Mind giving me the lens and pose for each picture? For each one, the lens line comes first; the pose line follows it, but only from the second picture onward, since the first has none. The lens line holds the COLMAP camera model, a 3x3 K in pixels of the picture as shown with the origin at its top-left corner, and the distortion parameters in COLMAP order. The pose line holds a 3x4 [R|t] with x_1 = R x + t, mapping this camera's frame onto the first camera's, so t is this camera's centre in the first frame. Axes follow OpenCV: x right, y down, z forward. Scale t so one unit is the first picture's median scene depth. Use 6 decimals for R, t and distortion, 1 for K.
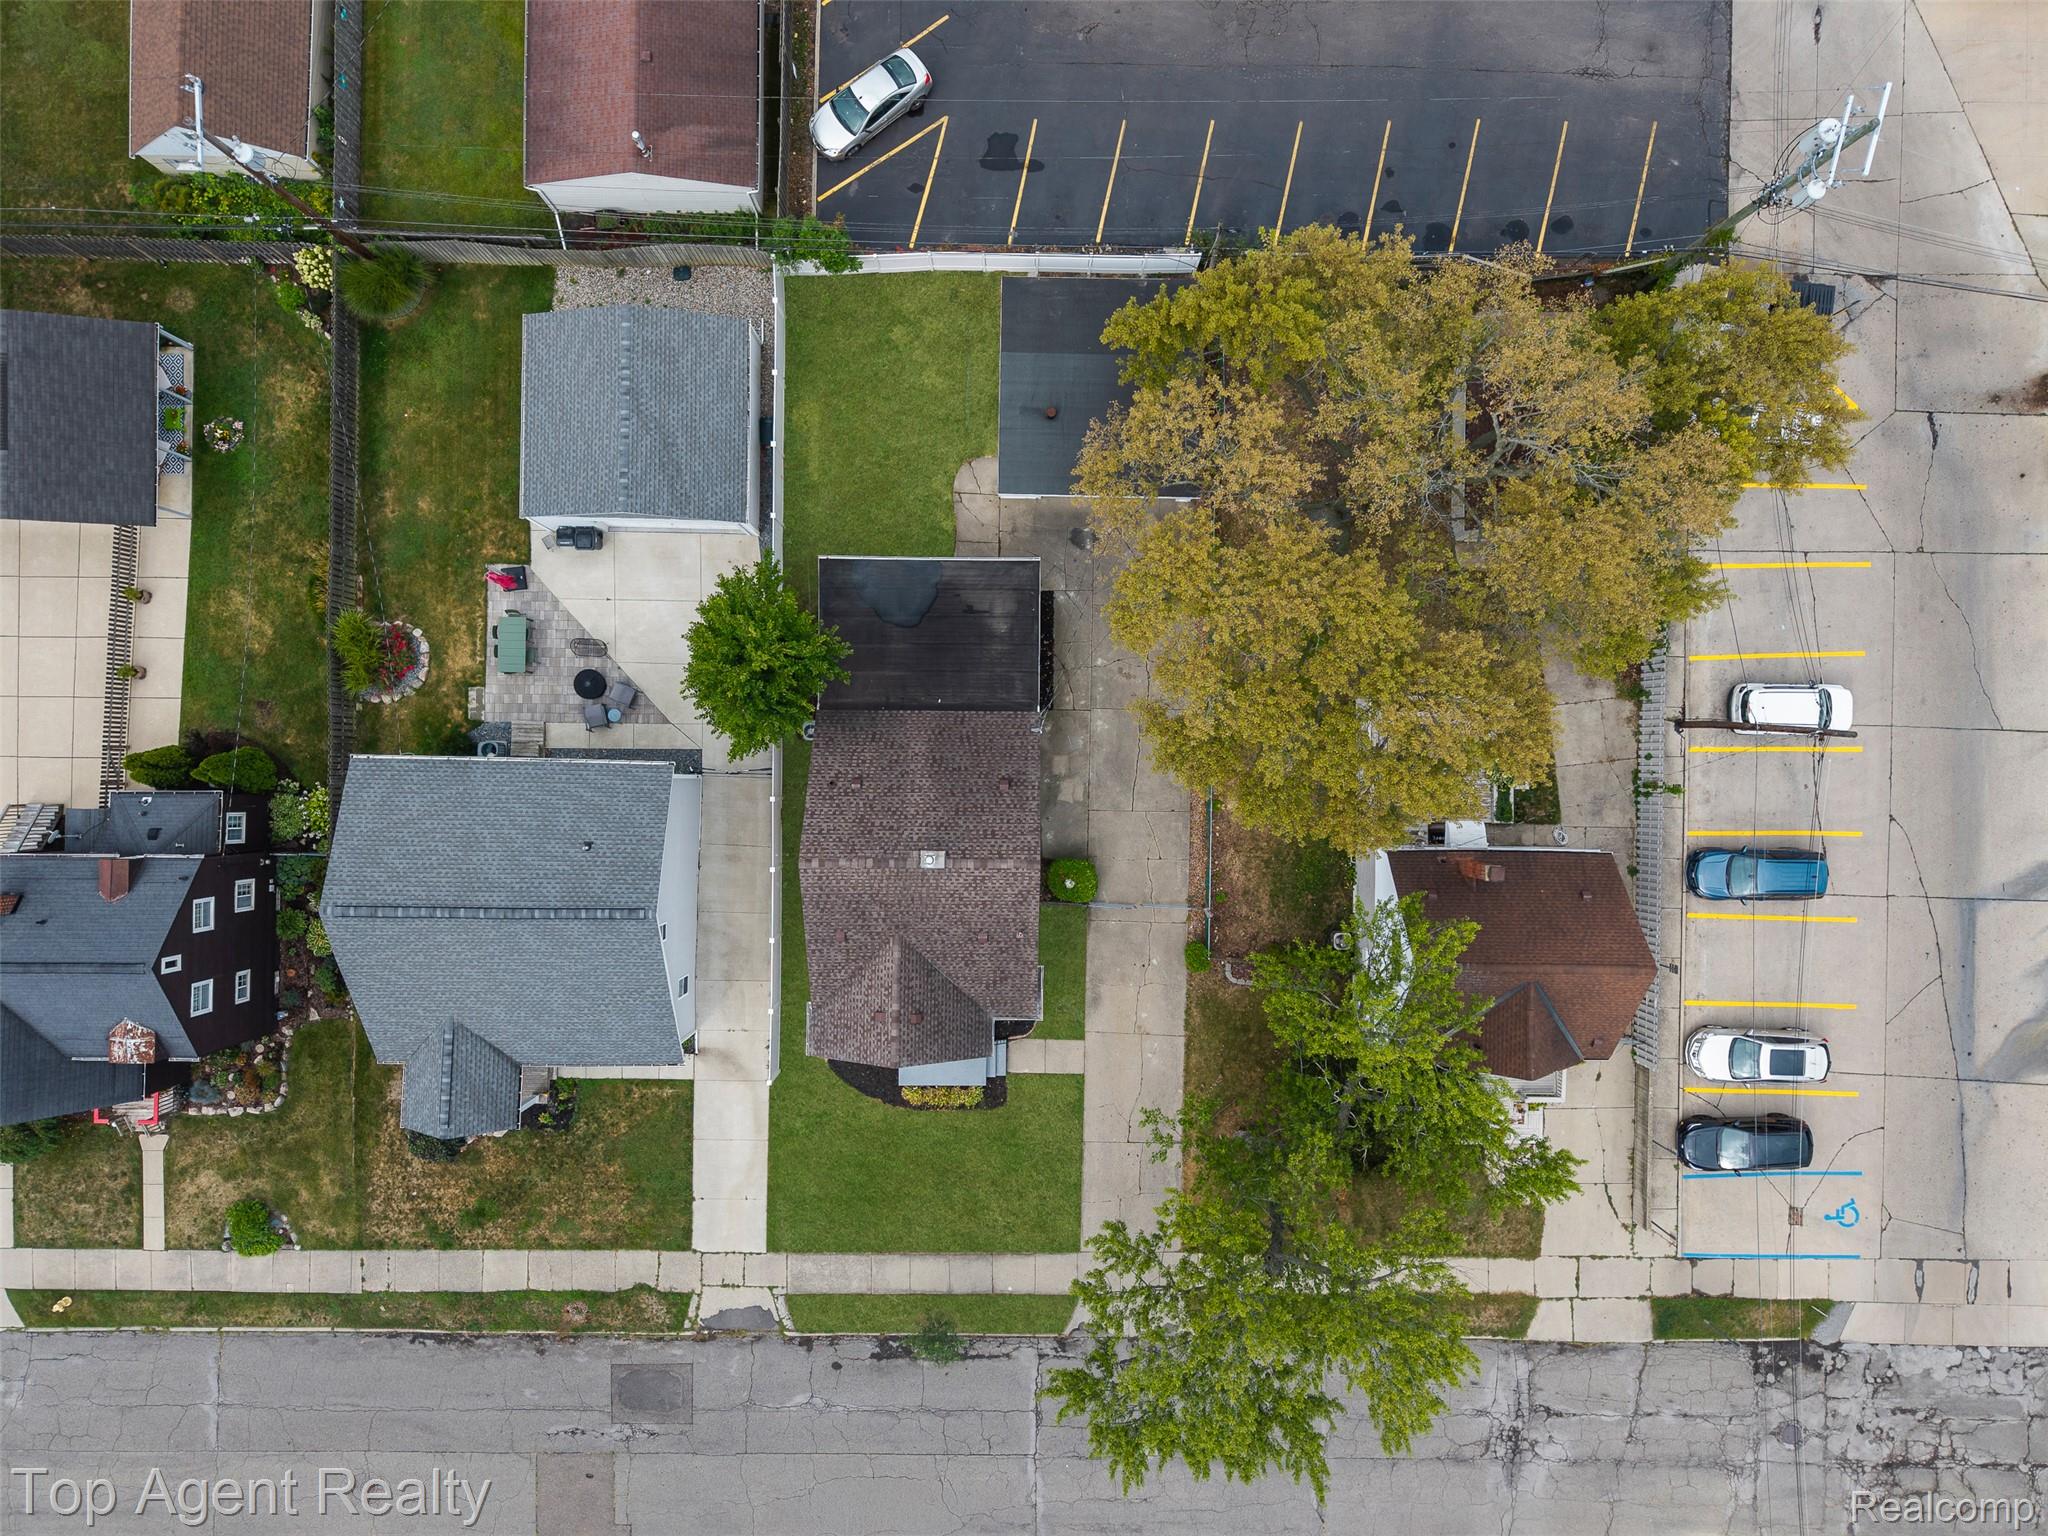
lens RADIAL K [[1378.3, 0, 1026.1], [0, 1378.3, 776.4], [0, 0, 1]] dist [0.019232, -0.016955]
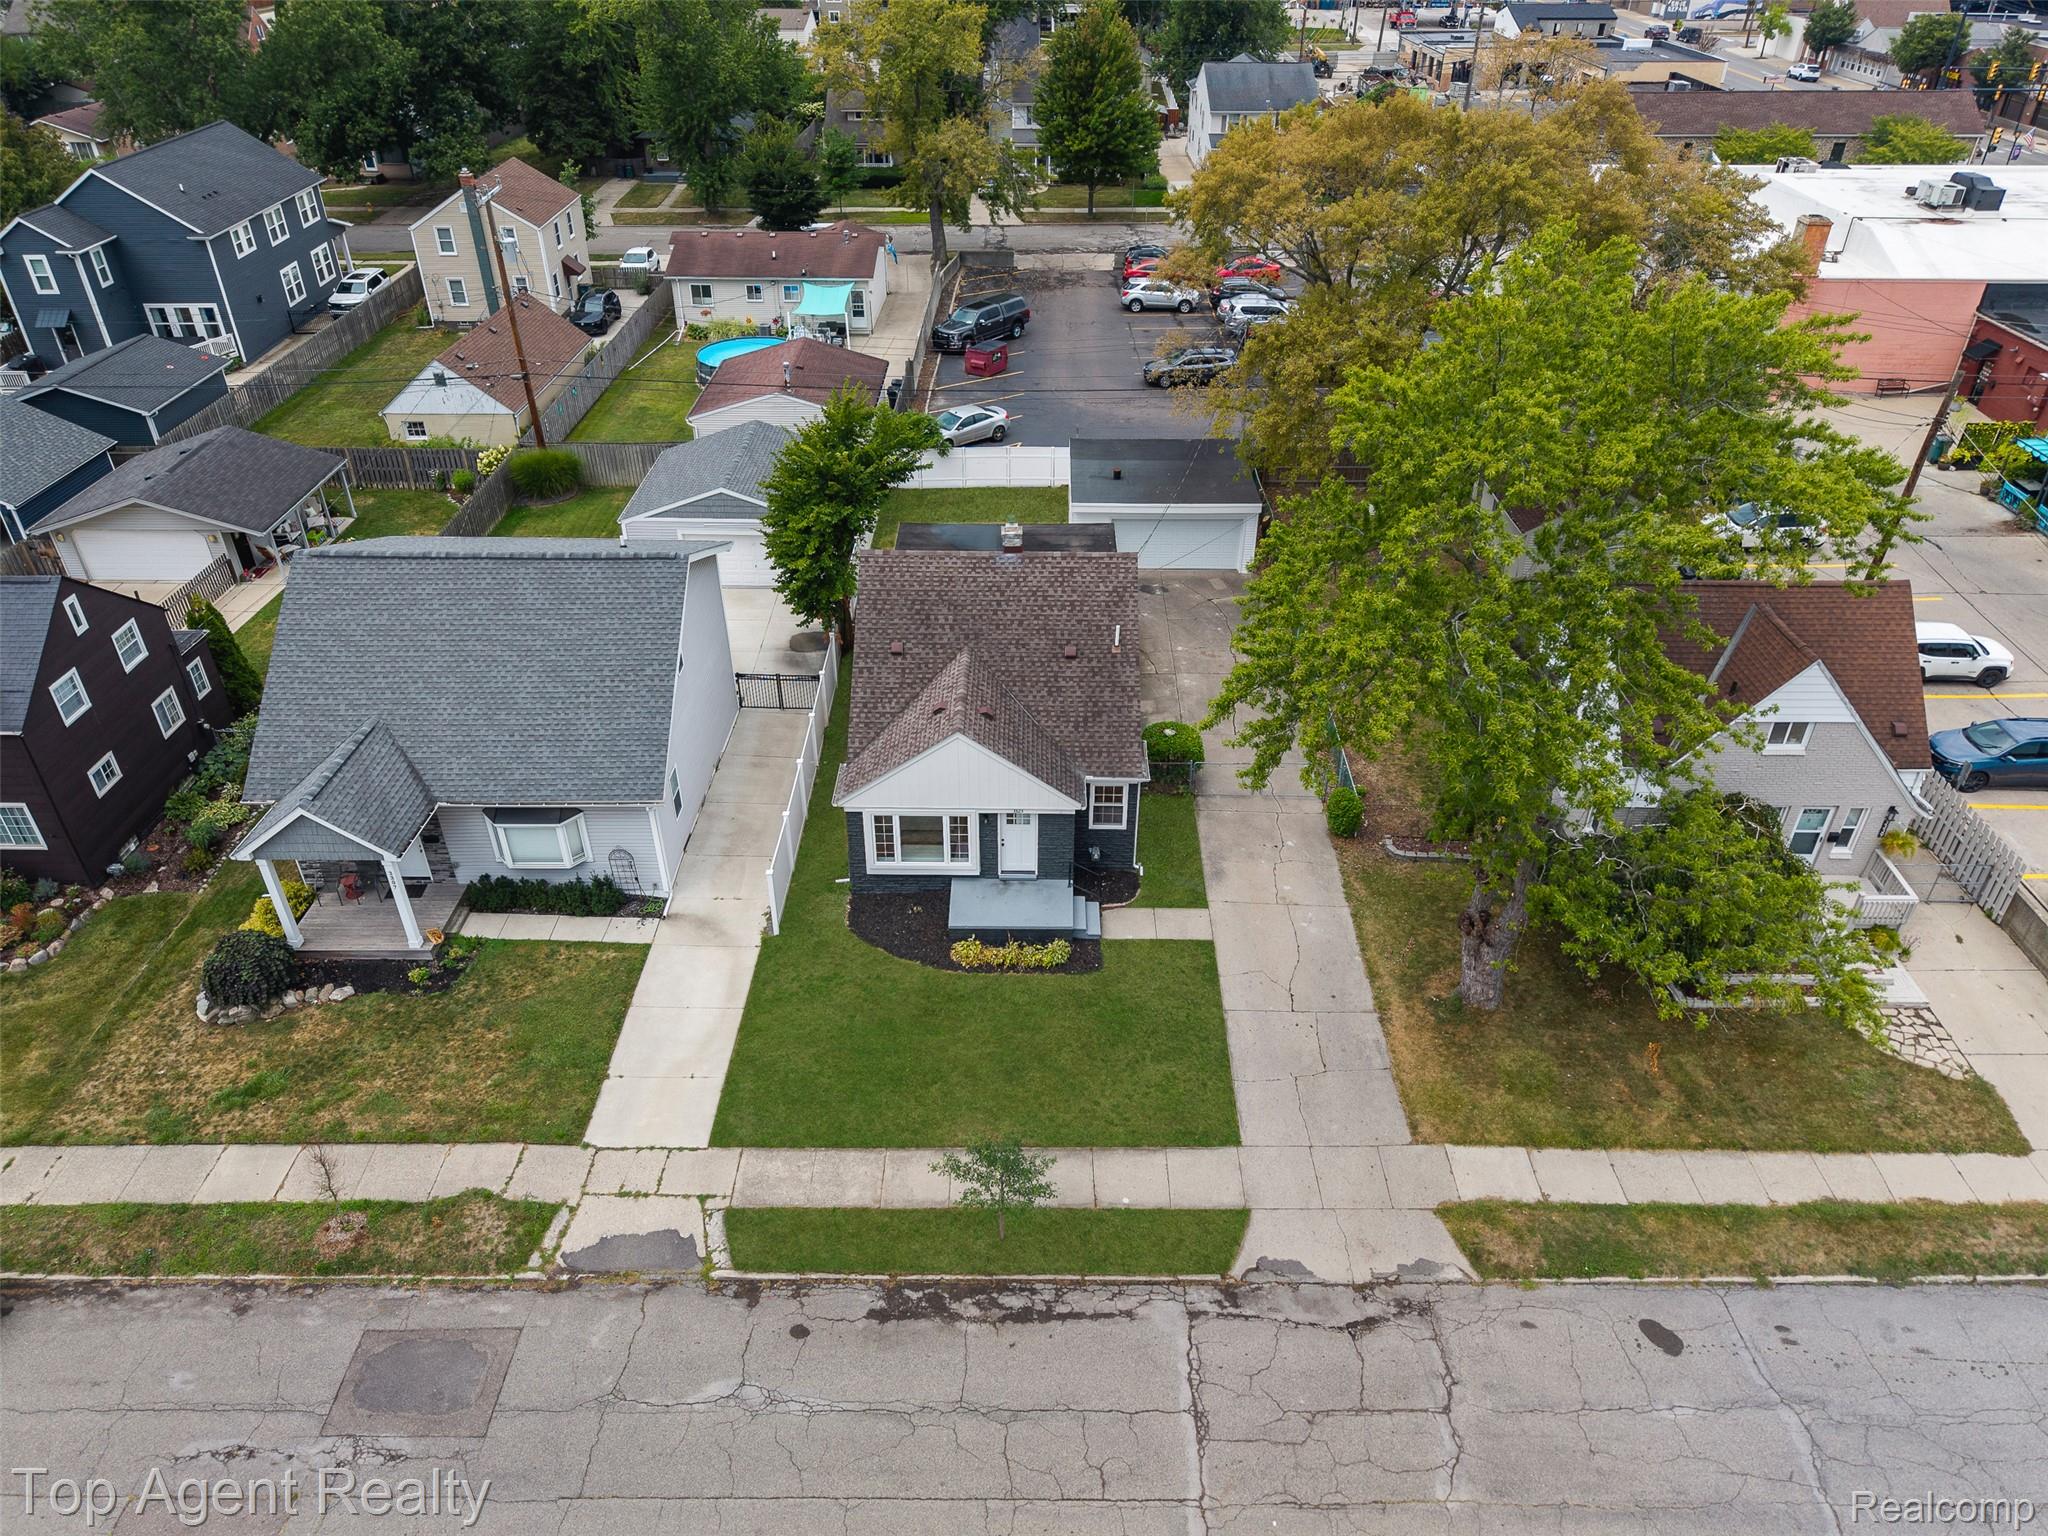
lens RADIAL K [[1378.3, 0, 1026.3], [0, 1378.3, 777.5], [0, 0, 1]] dist [0.019232, -0.016955]
pose [[0.999994, -0.003191, -0.001334, -0.051039], [0.000670, 0.557333, -0.830289, 0.742475], [0.003393, 0.830283, 0.557332, 0.541358]]
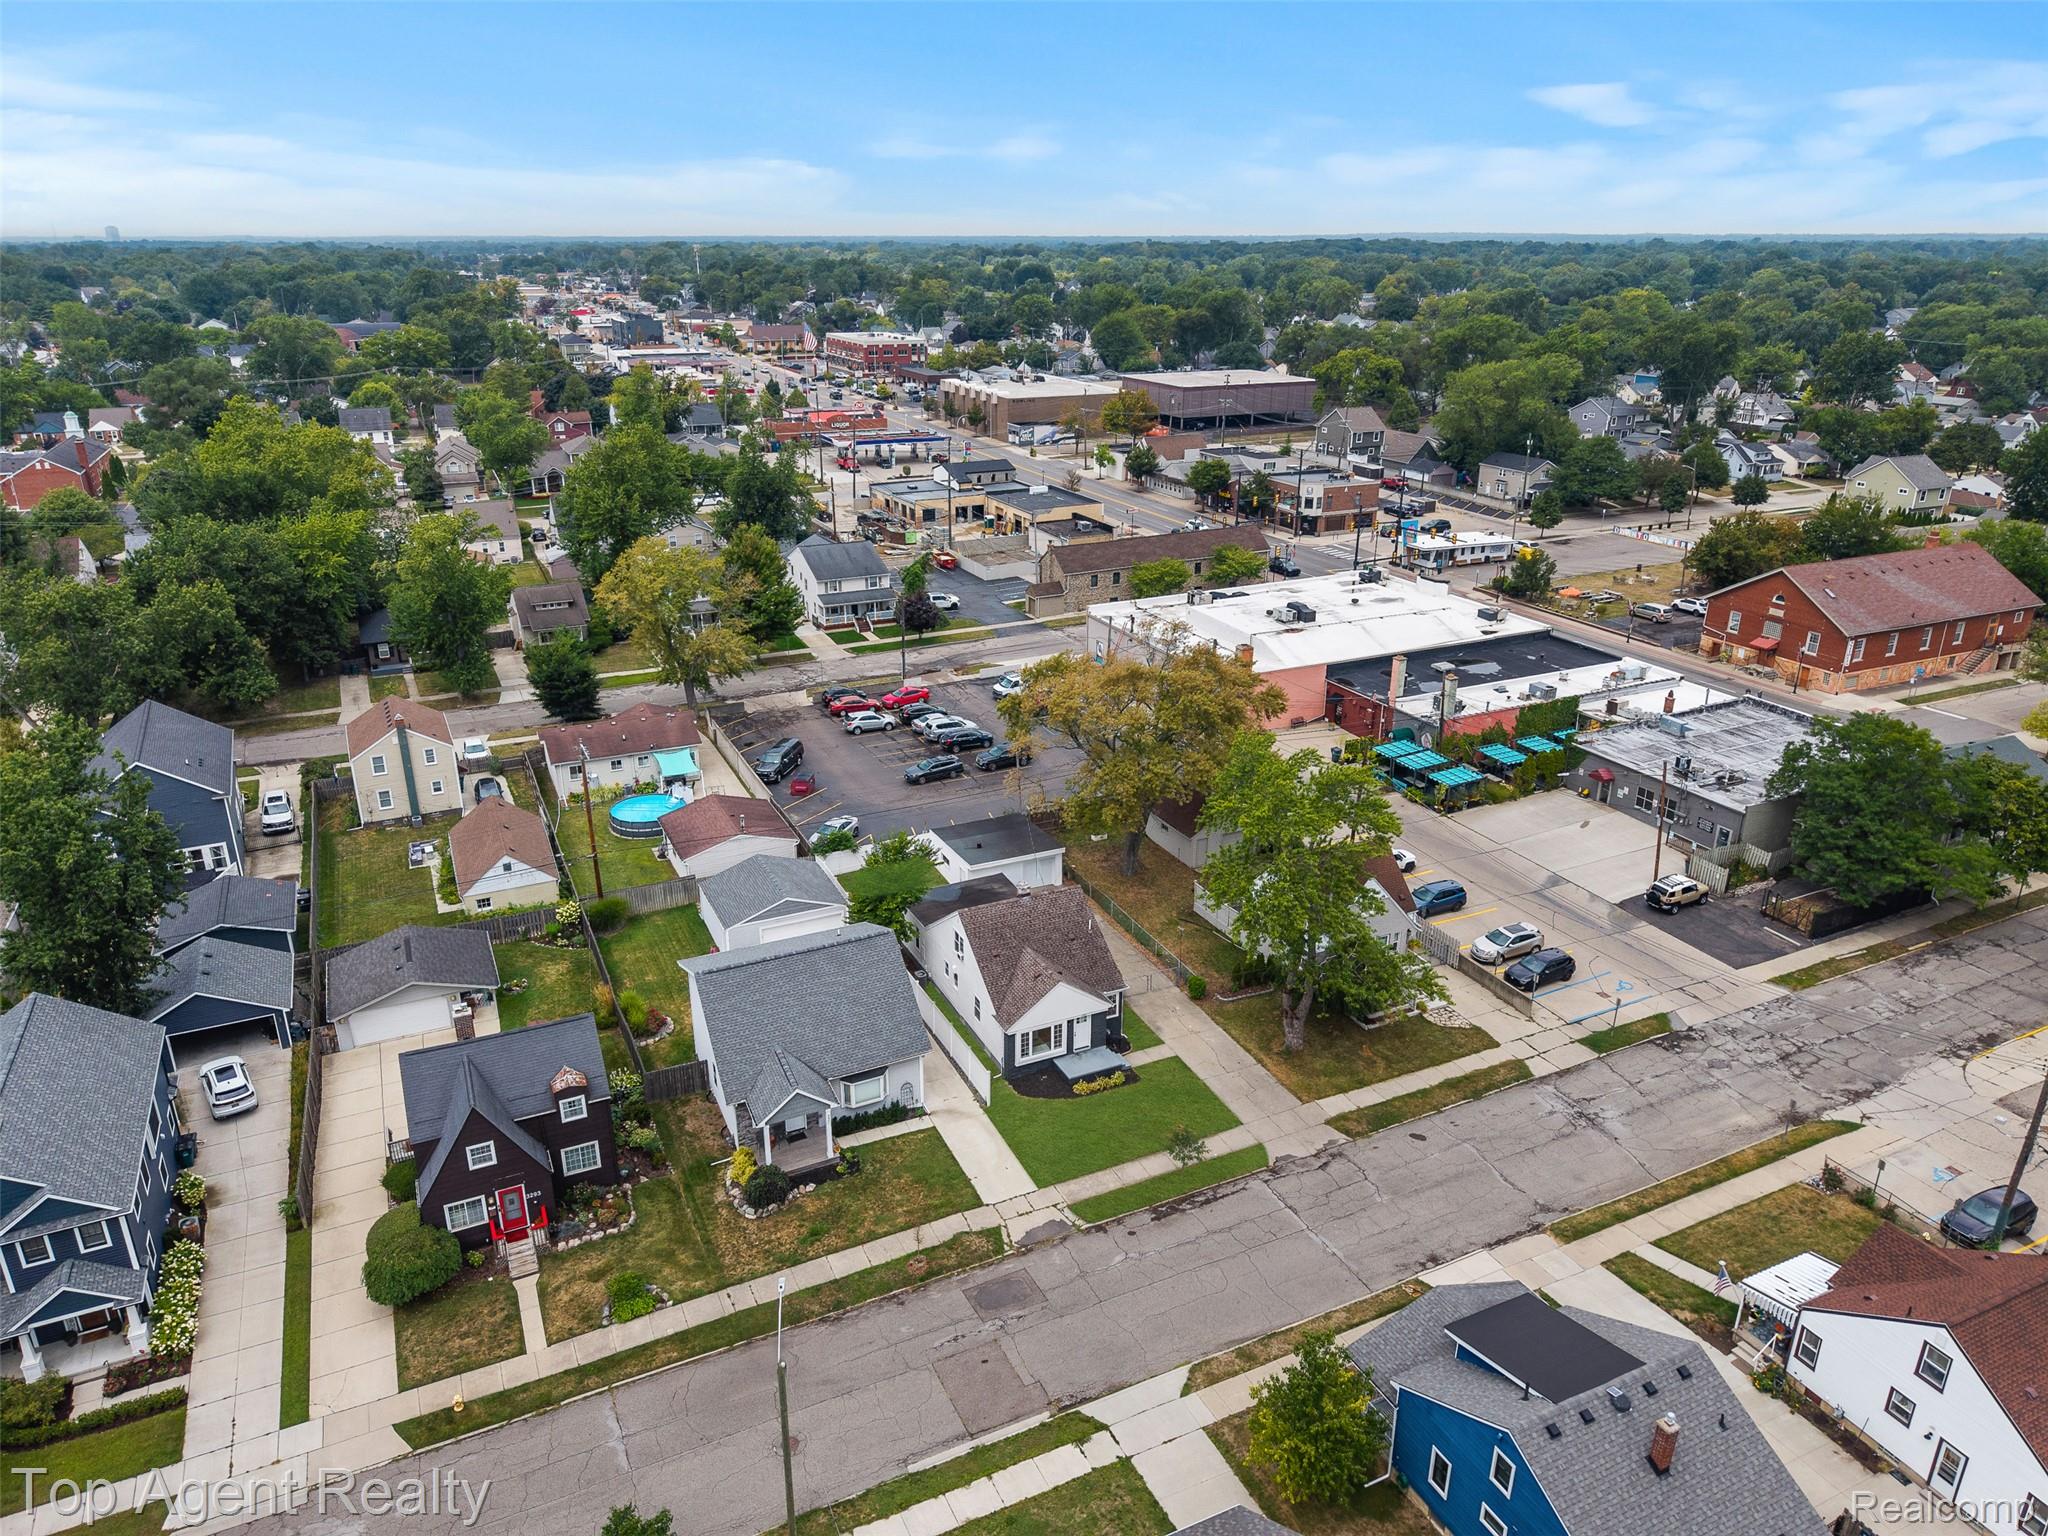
lens RADIAL K [[1378.3, 0, 1031.1], [0, 1378.3, 767.9], [0, 0, 1]] dist [0.019232, -0.016955]
pose [[0.897291, -0.161317, 0.410908, -0.653752], [0.441422, 0.319461, -0.838506, 1.282746], [0.003996, 0.933767, 0.357859, 0.179658]]
